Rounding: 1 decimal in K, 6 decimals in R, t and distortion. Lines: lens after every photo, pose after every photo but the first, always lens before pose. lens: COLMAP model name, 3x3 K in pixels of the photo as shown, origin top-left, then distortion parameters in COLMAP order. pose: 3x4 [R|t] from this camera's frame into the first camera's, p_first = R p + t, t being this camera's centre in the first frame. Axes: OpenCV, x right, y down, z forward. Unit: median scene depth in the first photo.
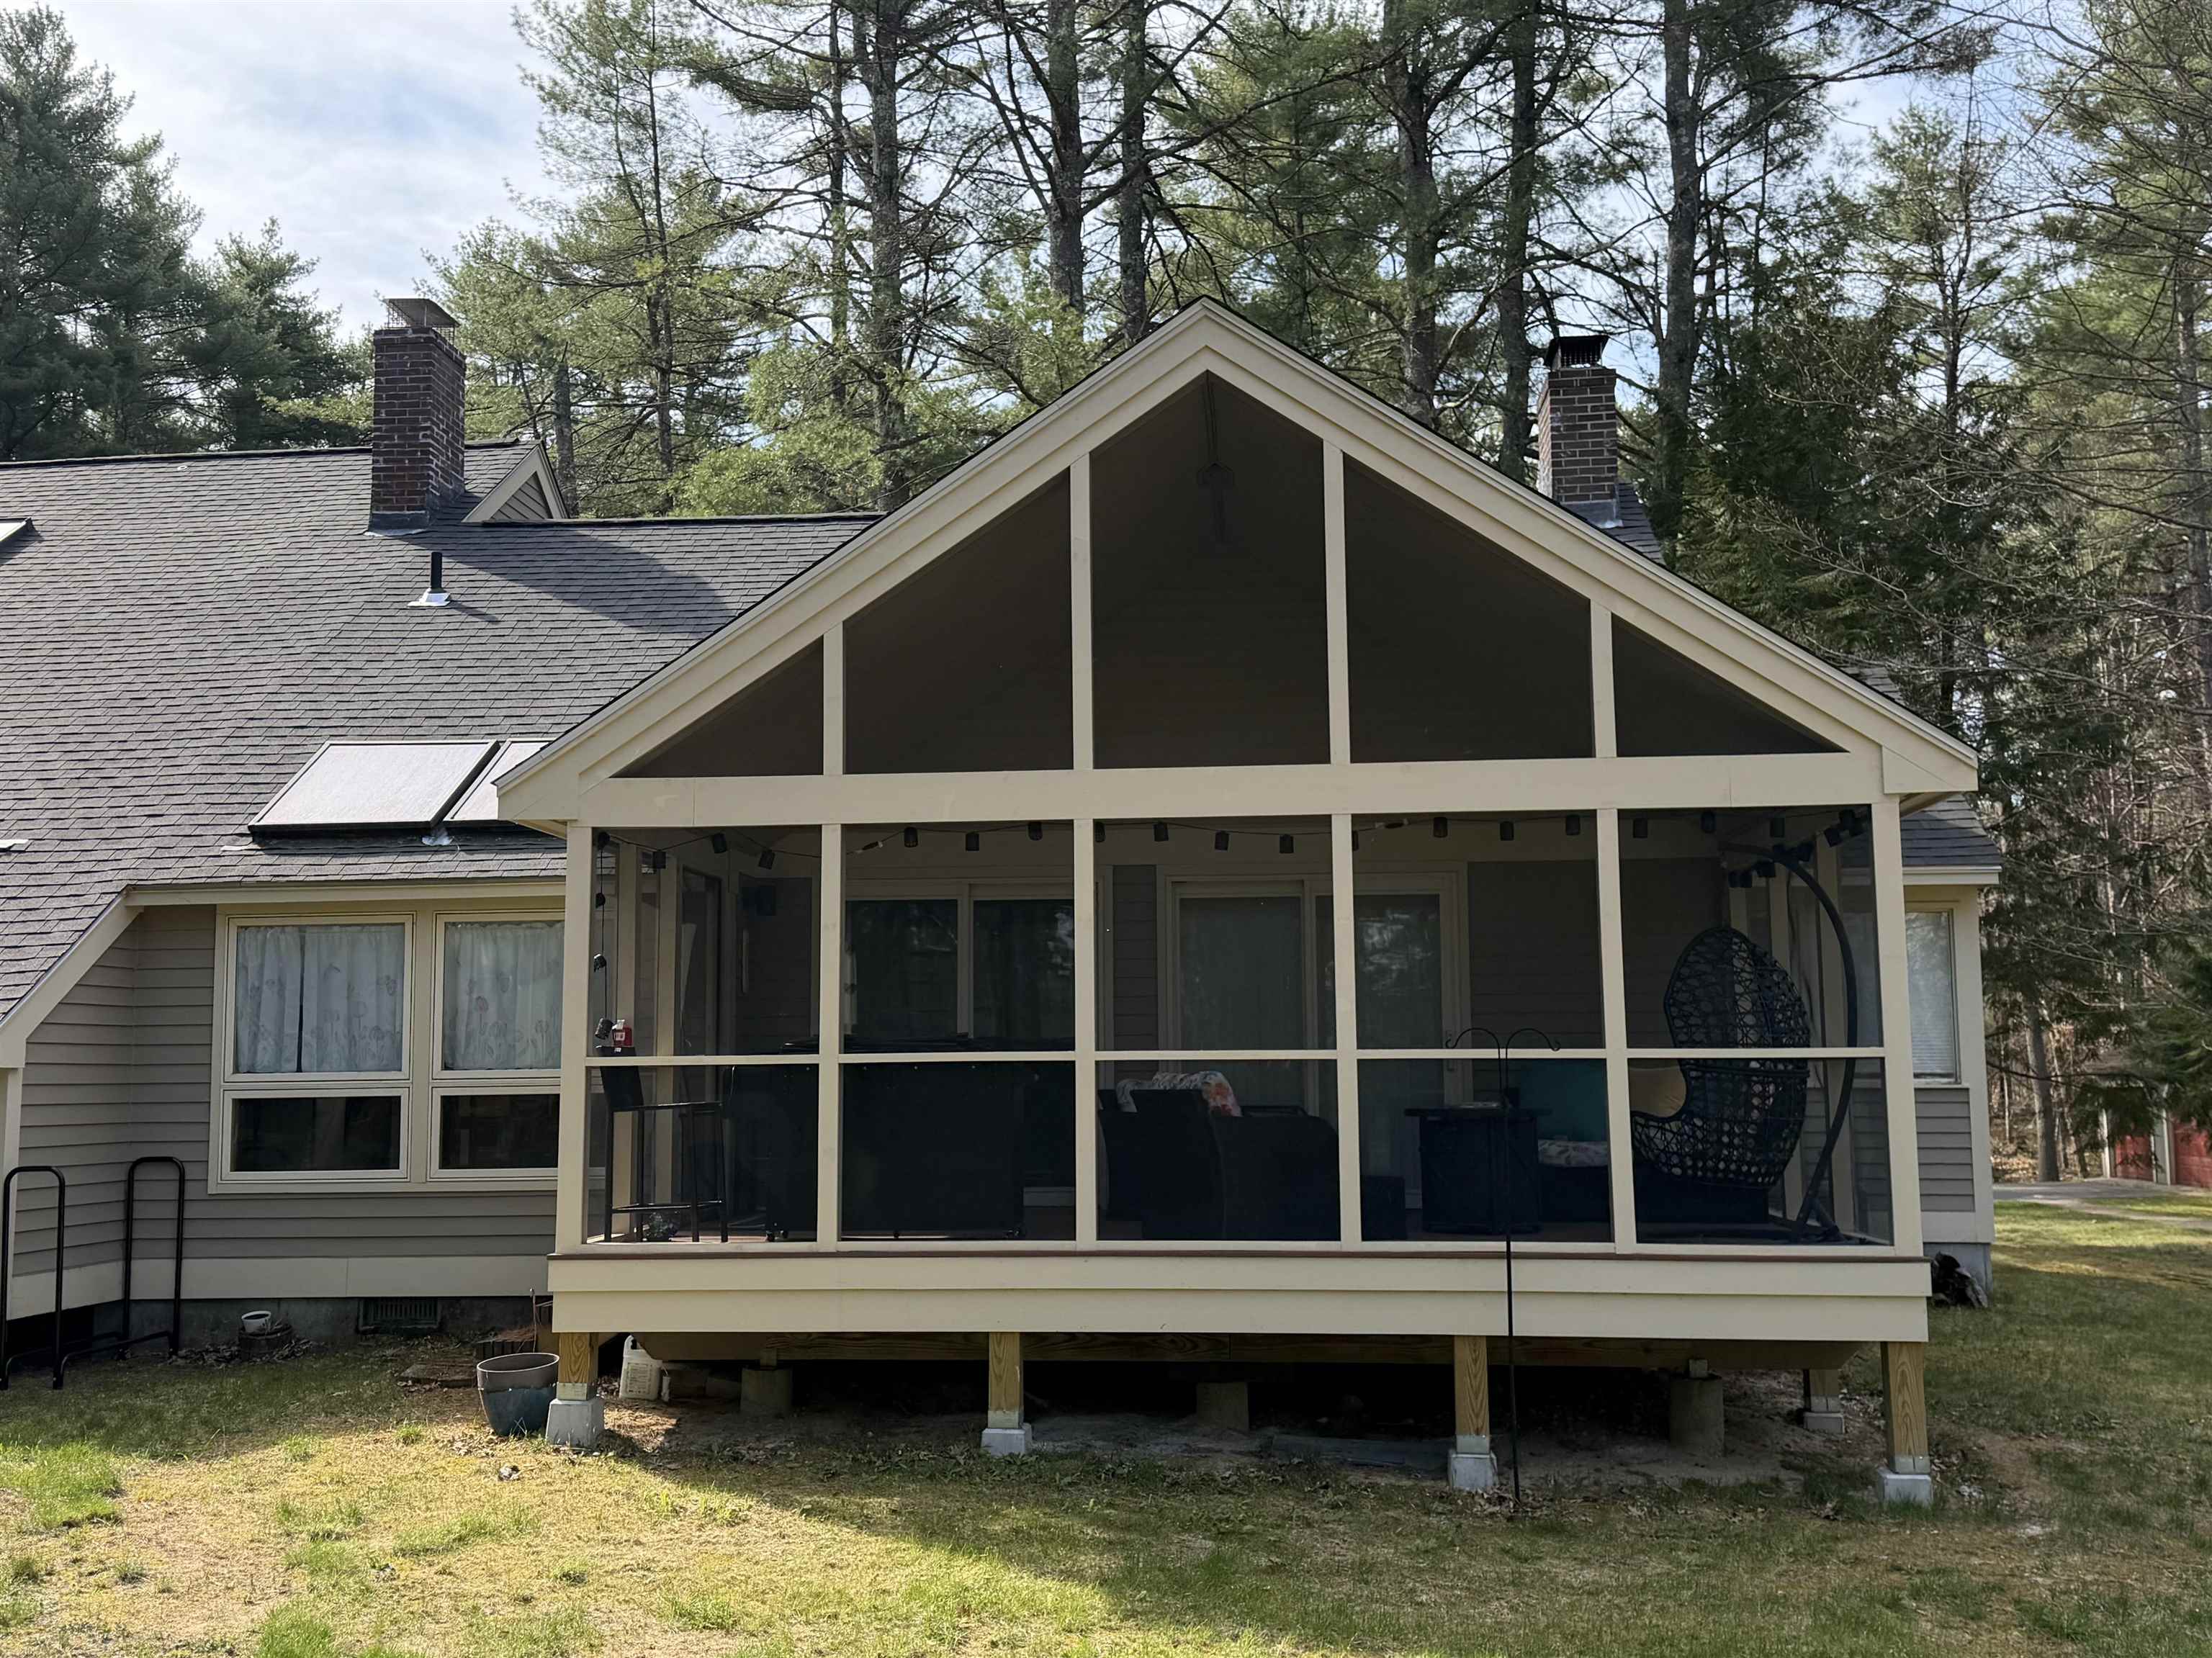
lens RADIAL K [[2103.4, 0, 1106.0], [0, 2103.4, 829.0], [0, 0, 1]] dist [0.293513, -0.500289]
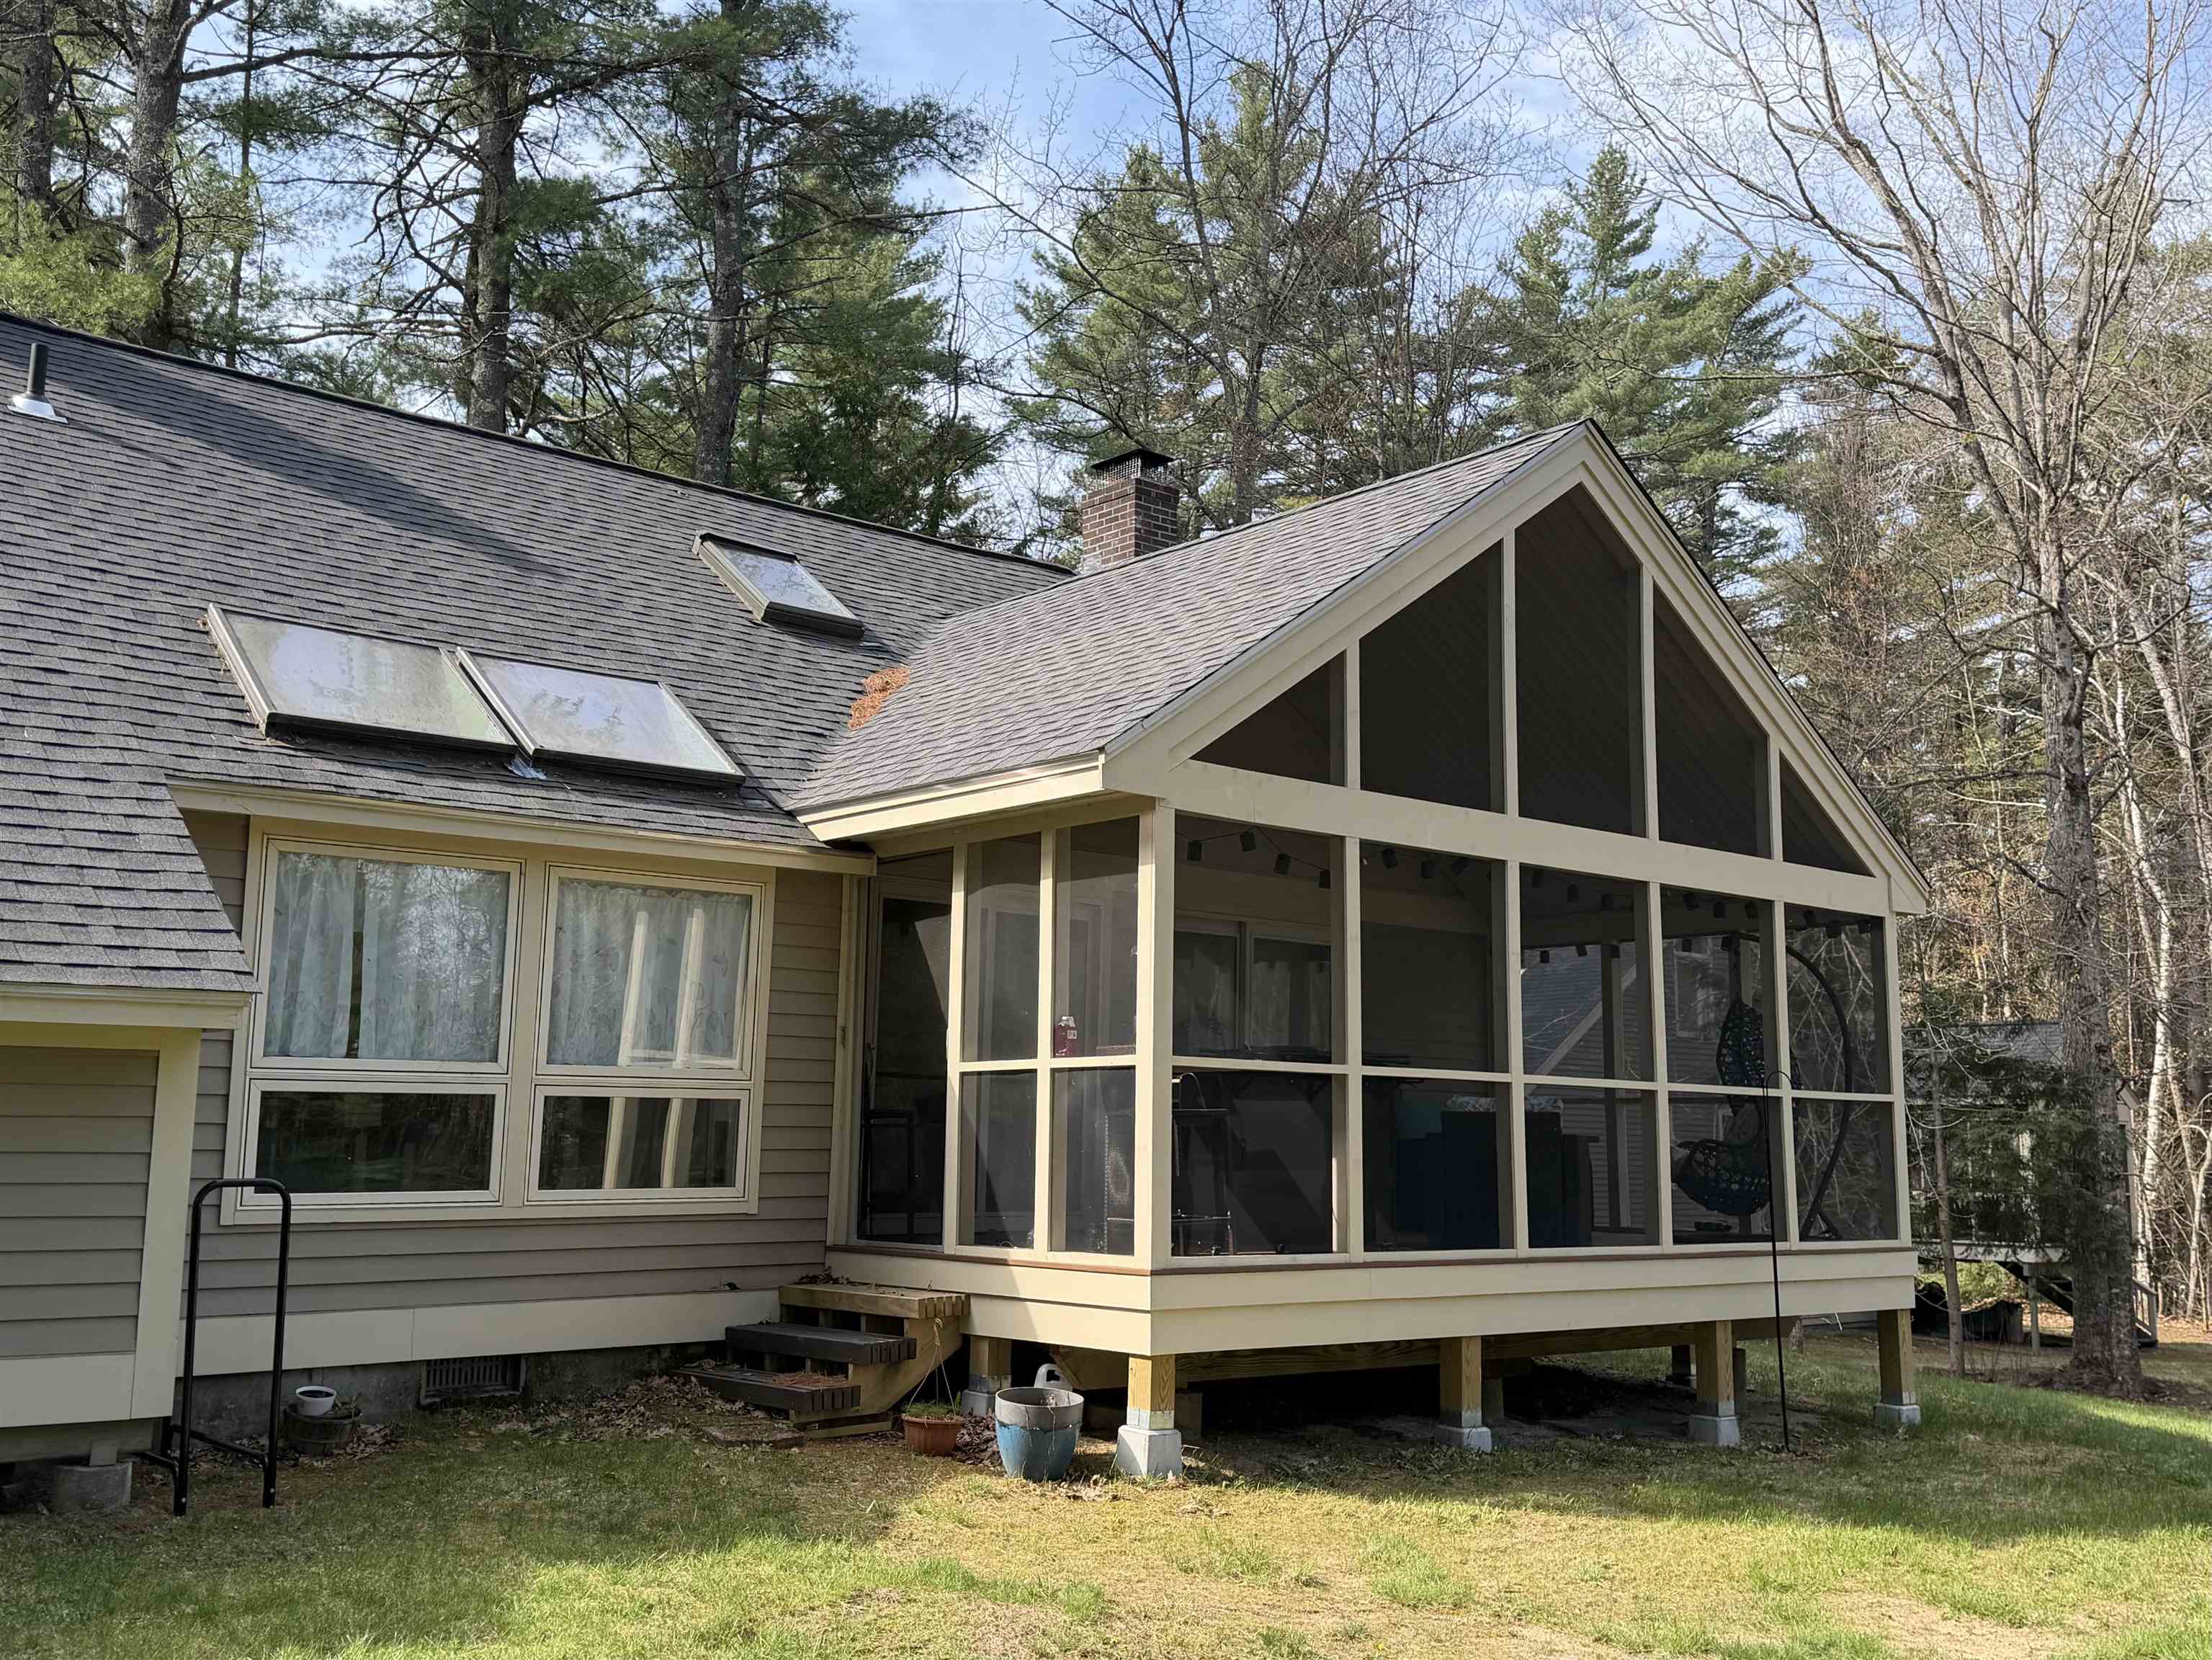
lens RADIAL K [[2103.9, 0, 1106.0], [0, 2103.9, 830.0], [0, 0, 1]] dist [0.293513, -0.500289]
pose [[0.678281, 0.120508, 0.724854, -0.934585], [-0.101631, 0.992365, -0.069882, 0.075929], [-0.727740, -0.026268, 0.685350, 0.392170]]
